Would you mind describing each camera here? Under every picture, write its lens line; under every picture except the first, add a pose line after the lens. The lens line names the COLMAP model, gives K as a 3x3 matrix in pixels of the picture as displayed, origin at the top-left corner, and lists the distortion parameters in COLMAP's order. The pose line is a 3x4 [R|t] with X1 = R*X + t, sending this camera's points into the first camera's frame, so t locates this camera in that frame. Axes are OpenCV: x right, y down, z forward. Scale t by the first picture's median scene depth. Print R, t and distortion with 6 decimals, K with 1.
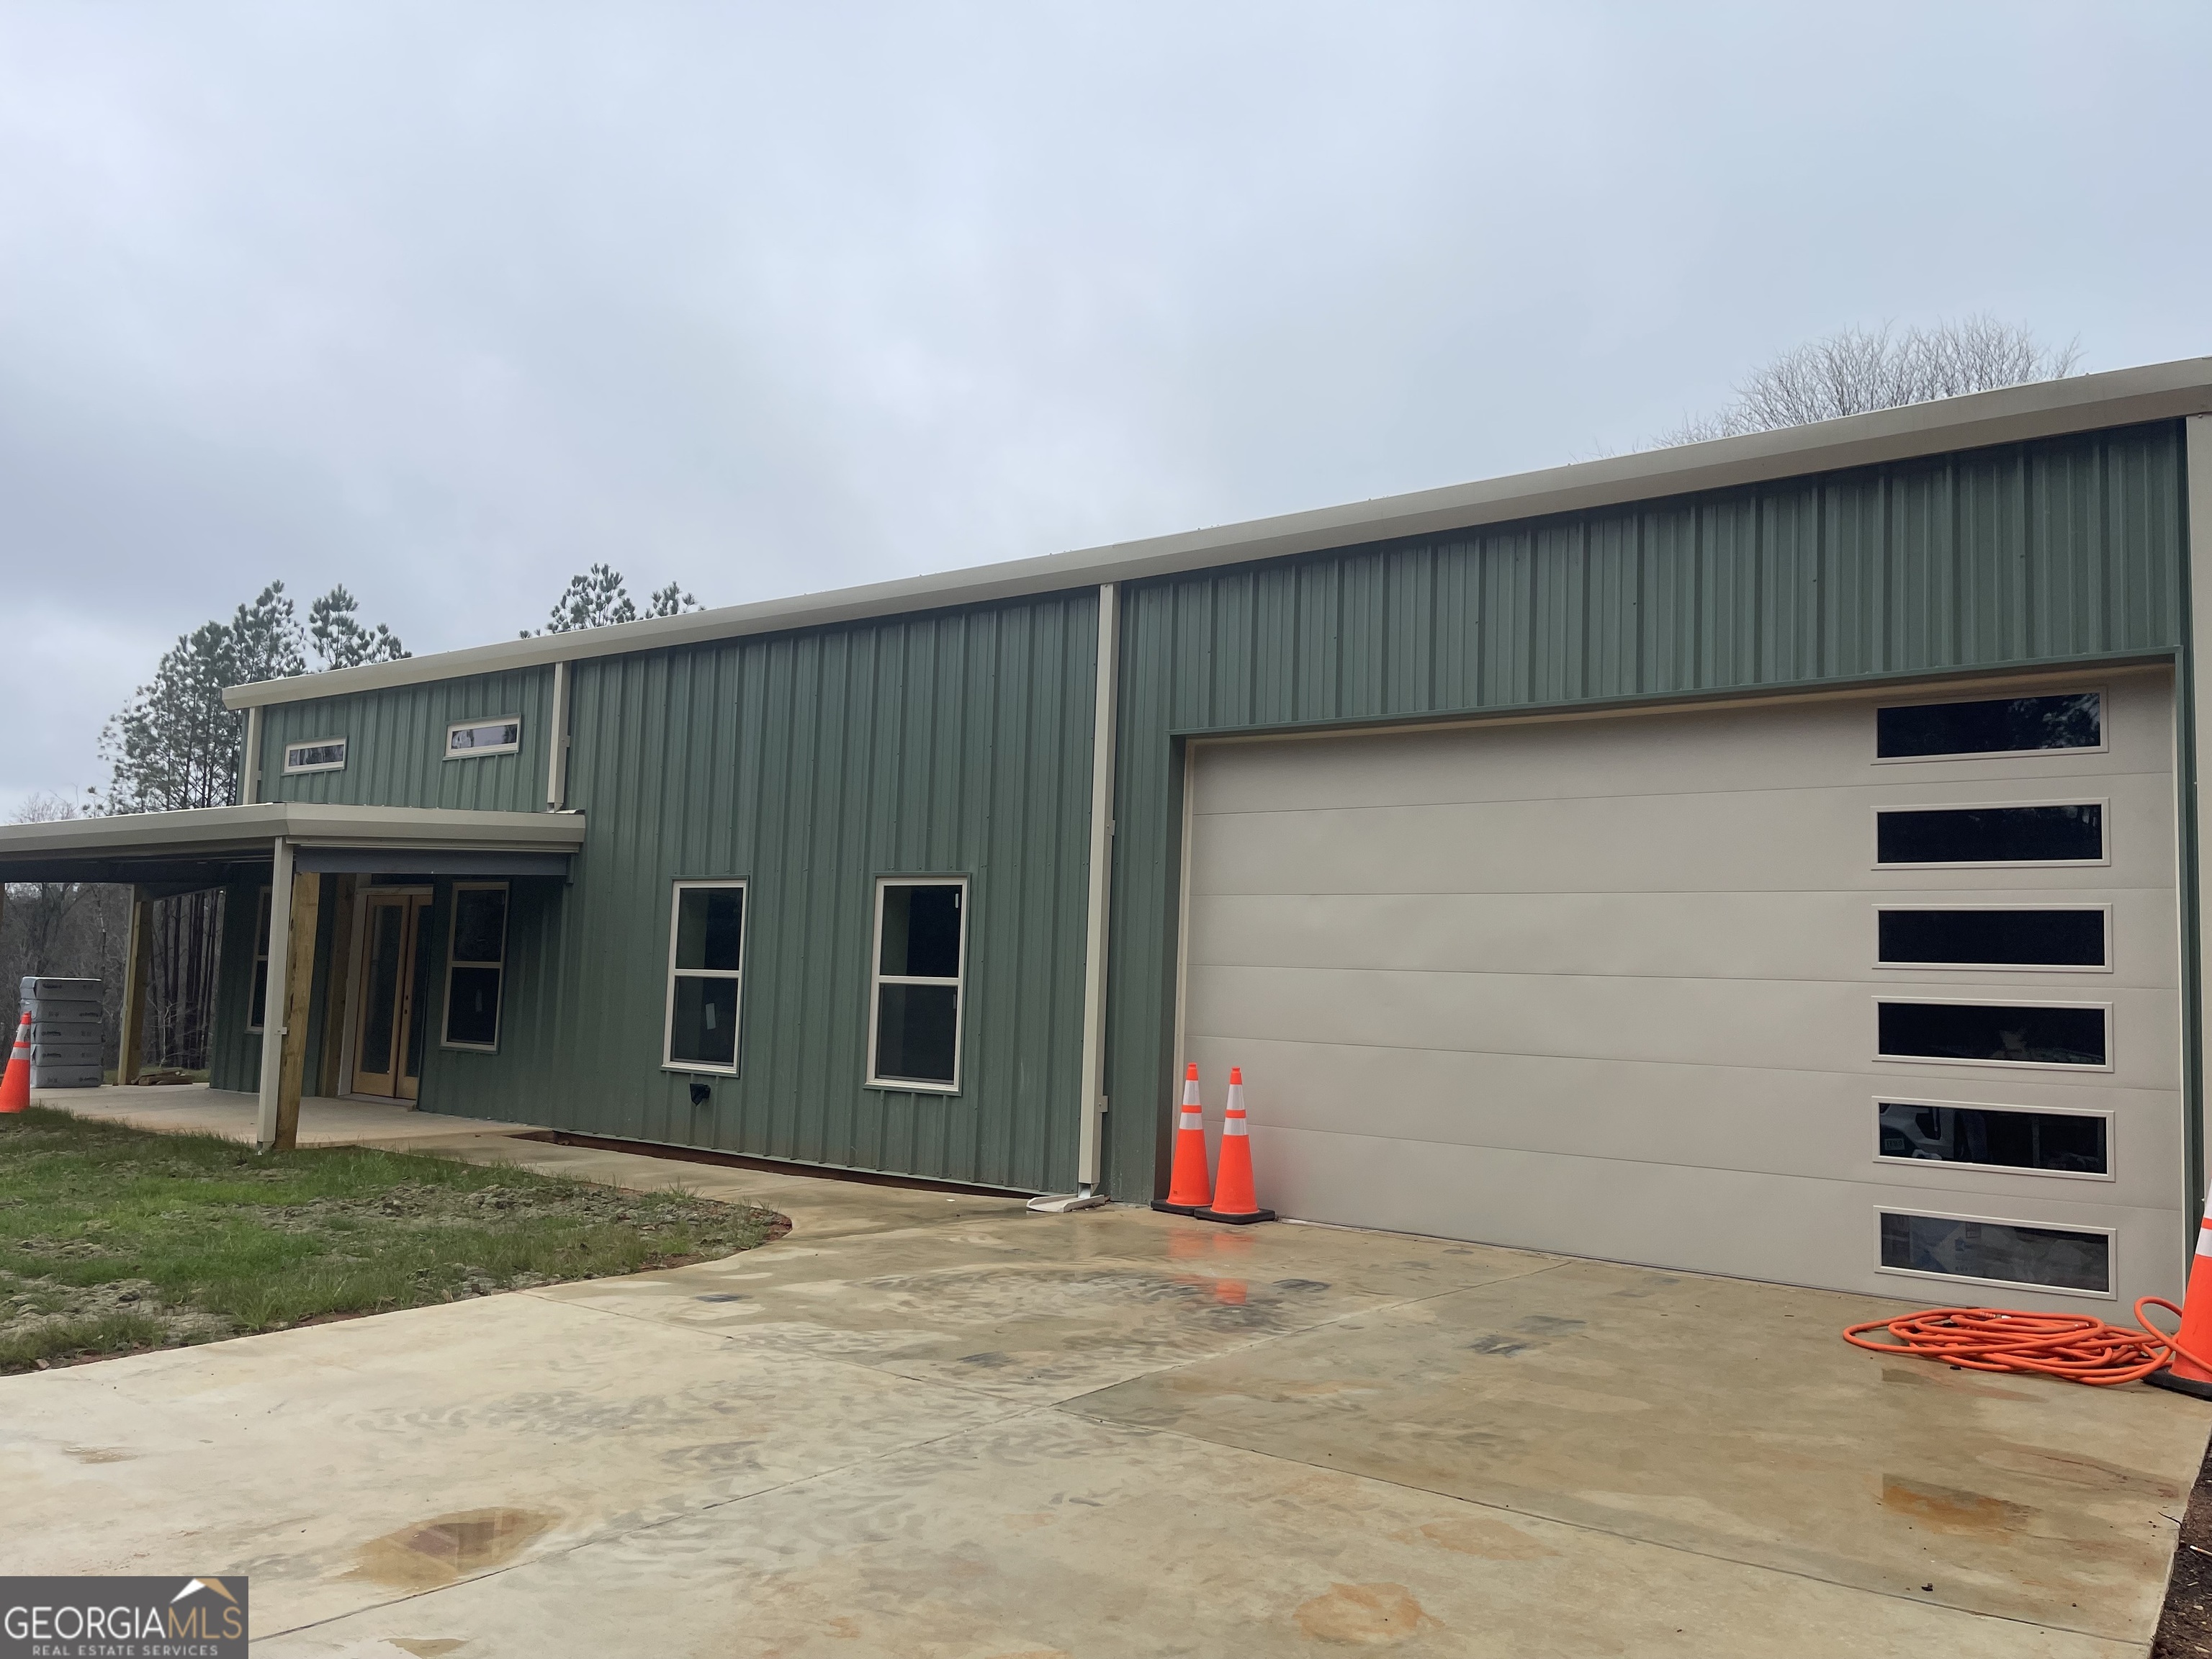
lens RADIAL K [[1586.0, 0, 1111.7], [0, 1586.0, 912.8], [0, 0, 1]] dist [0.004768, -0.072468]
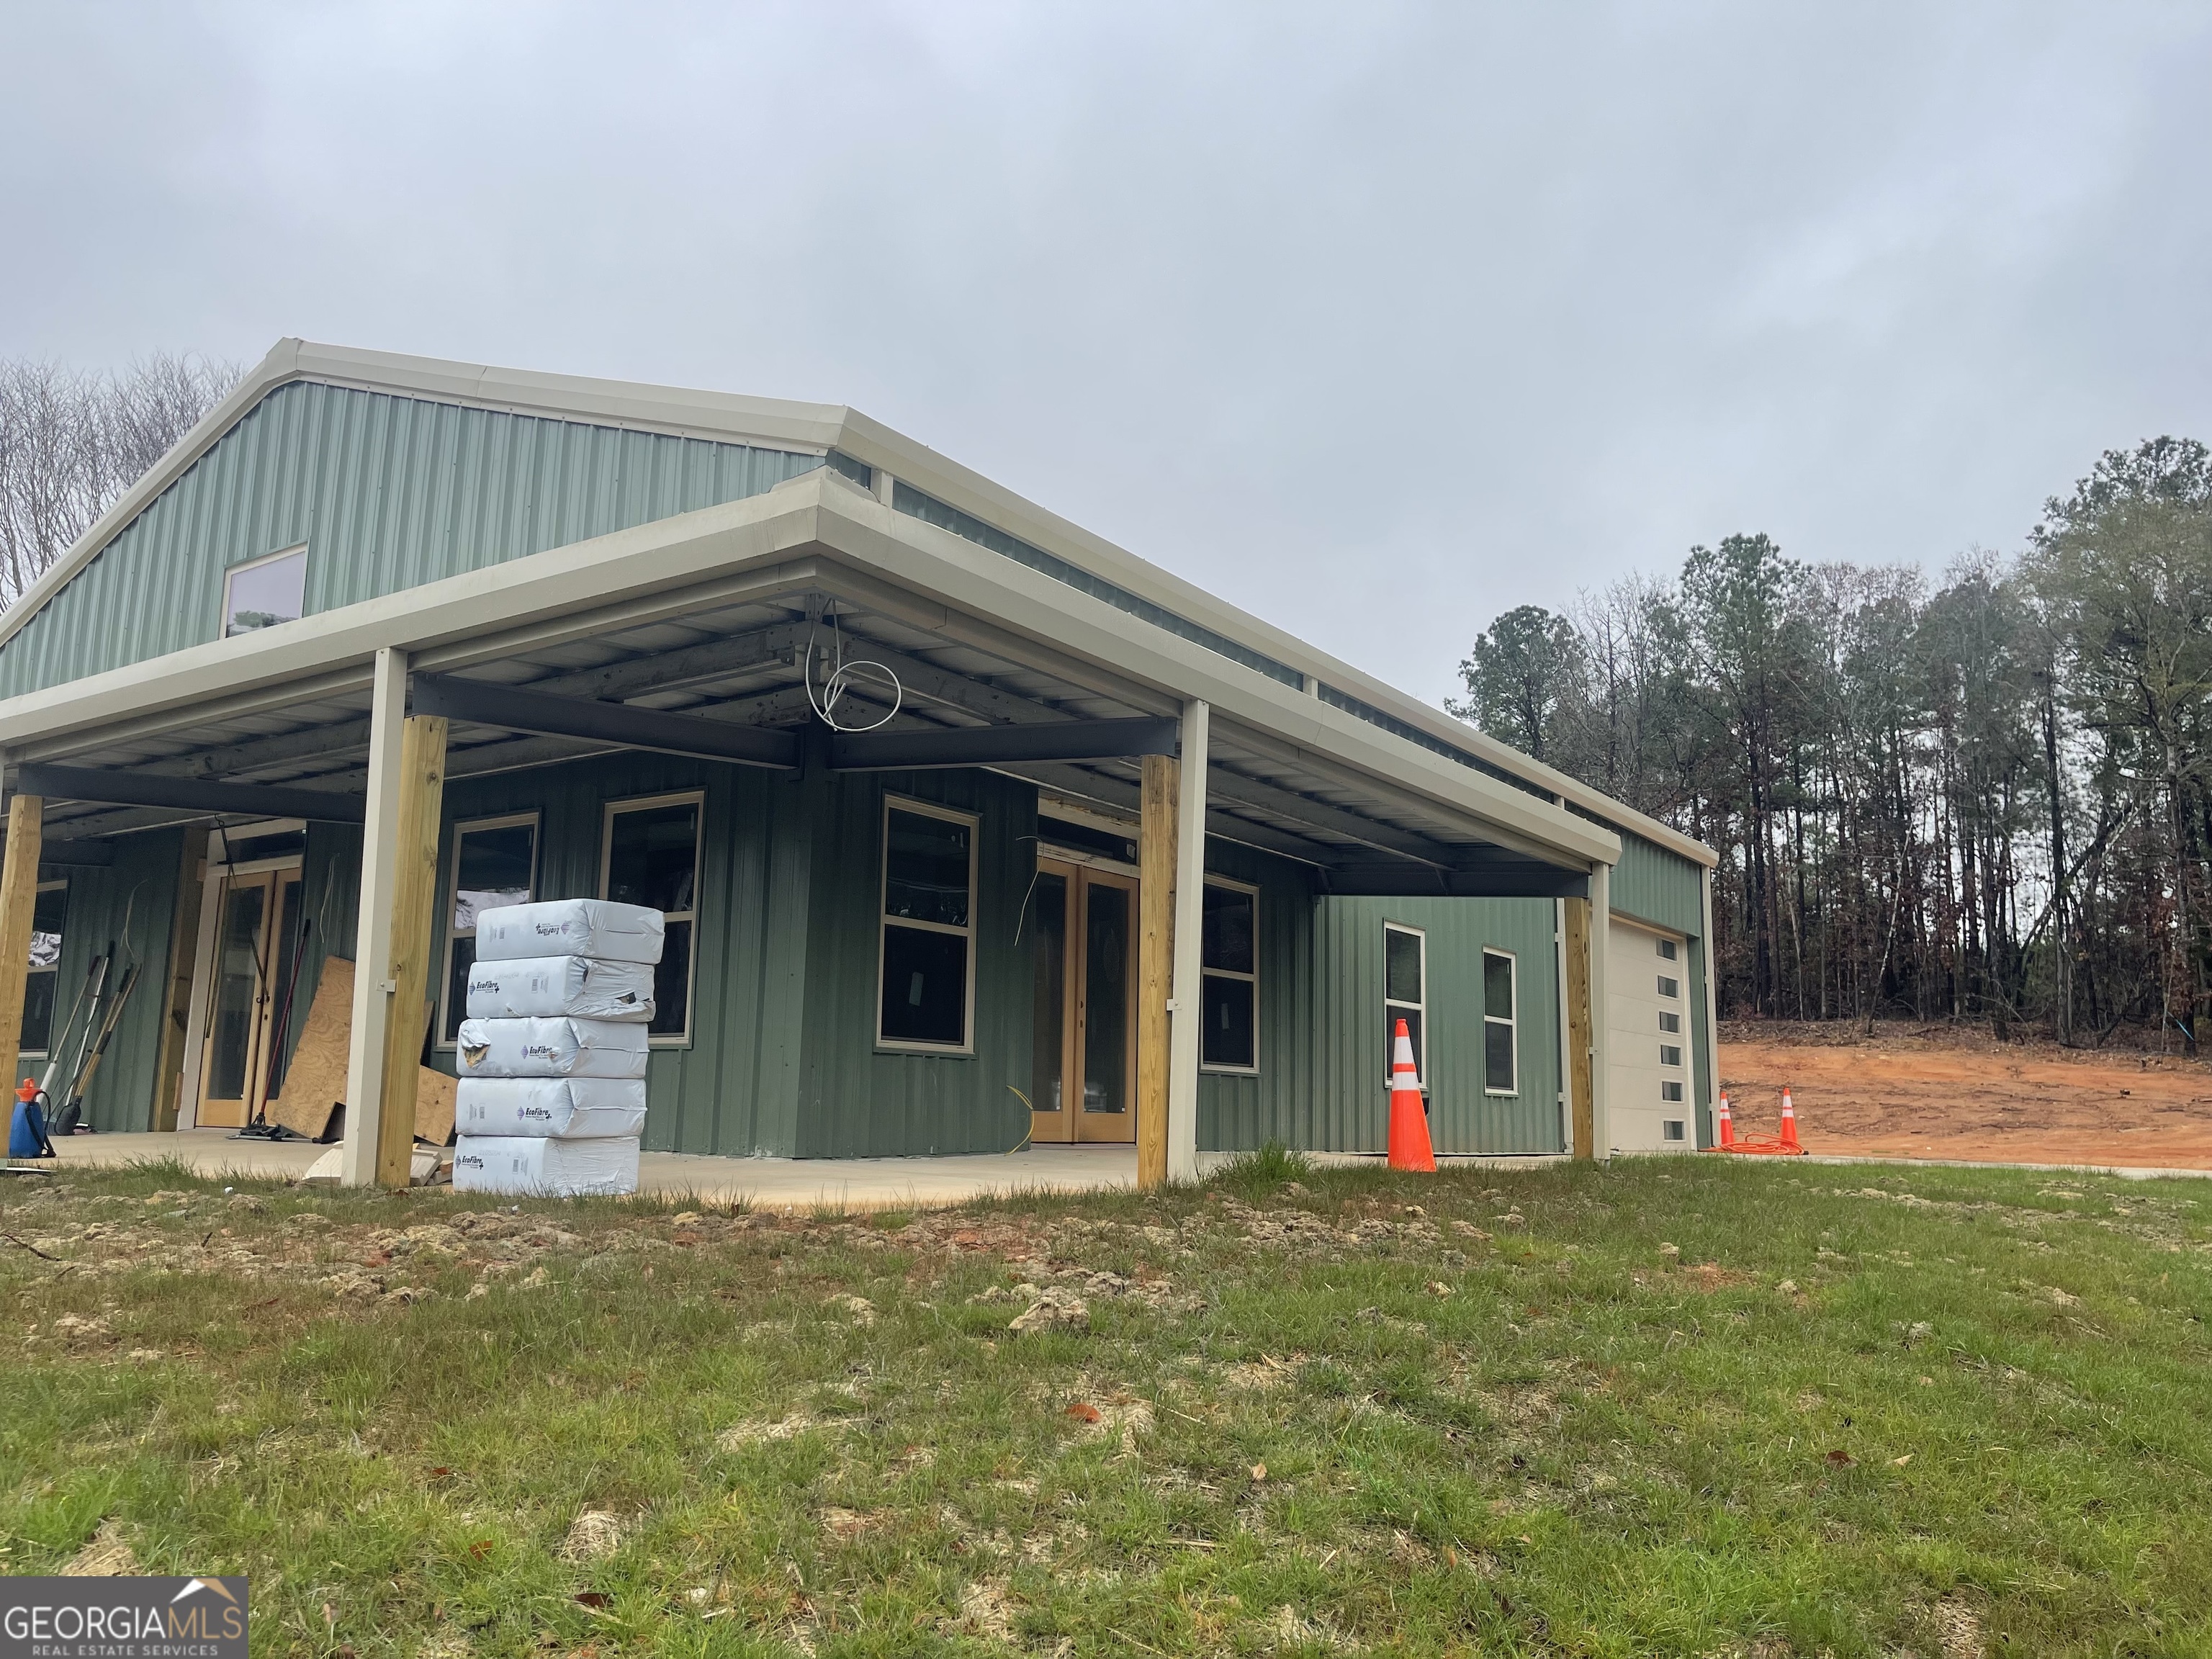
lens RADIAL K [[1712.5, 0, 1107.1], [0, 1712.5, 827.3], [0, 0, 1]] dist [0.077542, -0.104275]
pose [[0.002869, 0.089798, 0.995956, -1.517010], [-0.140774, 0.986078, -0.088502, 0.050936], [-0.990038, -0.139951, 0.015470, 1.188704]]
